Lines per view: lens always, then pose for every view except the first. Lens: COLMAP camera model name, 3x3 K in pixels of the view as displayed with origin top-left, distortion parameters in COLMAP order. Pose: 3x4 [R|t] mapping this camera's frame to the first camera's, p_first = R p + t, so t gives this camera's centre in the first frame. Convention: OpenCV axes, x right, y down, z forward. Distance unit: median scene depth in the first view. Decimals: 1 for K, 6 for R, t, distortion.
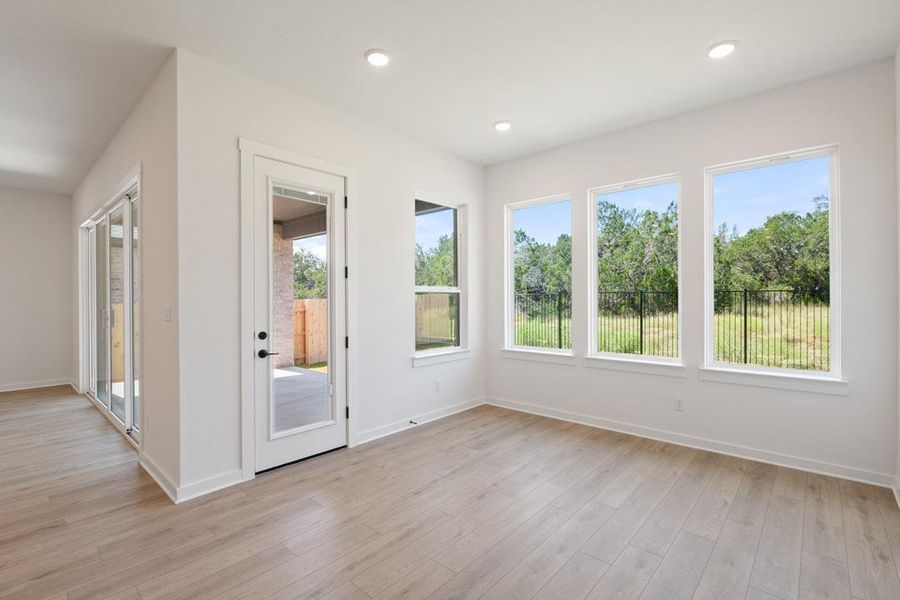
lens RADIAL K [[408.4, 0, 452.3], [0, 408.4, 299.2], [0, 0, 1]] dist [0.004133, -0.006692]
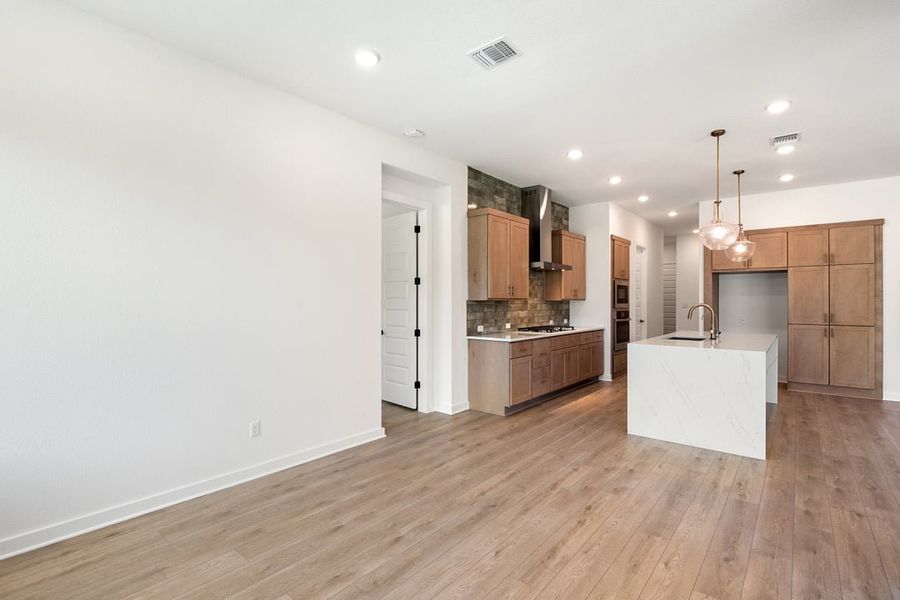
lens RADIAL K [[419.4, 0, 450.0], [0, 419.4, 300.0], [0, 0, 1]] dist [-0.003812, -0.001465]
pose [[-0.999525, 0.002836, -0.030703, 0.088664], [0.002930, 0.999991, -0.003031, -0.001074], [0.030694, -0.003119, -0.999524, 1.134173]]
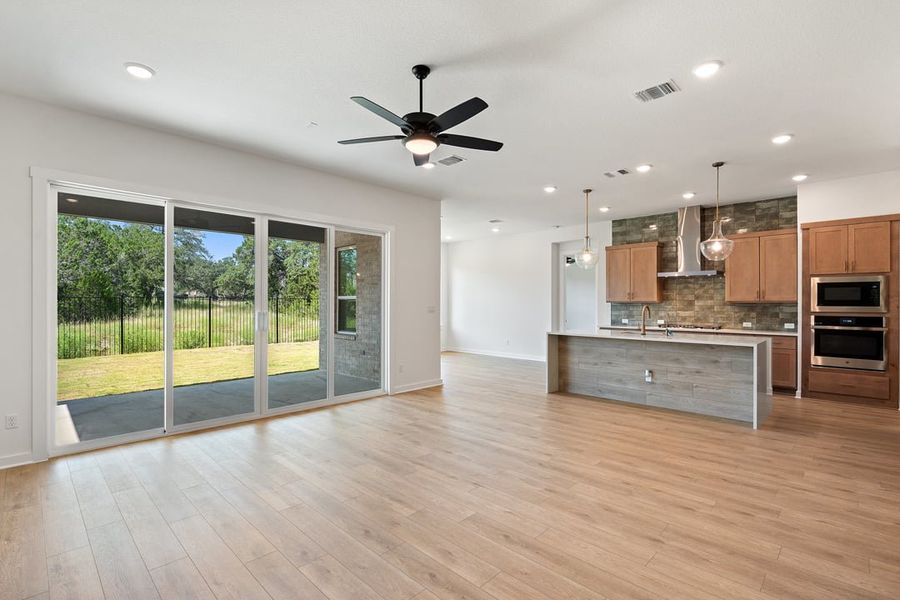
lens RADIAL K [[417.6, 0, 448.7], [0, 417.6, 304.0], [0, 0, 1]] dist [-0.005934, -0.001048]
pose [[0.049262, 0.000889, 0.998786, -2.157090], [-0.001880, 0.999998, -0.000798, 0.006518], [-0.998784, -0.001839, 0.049263, 0.560418]]
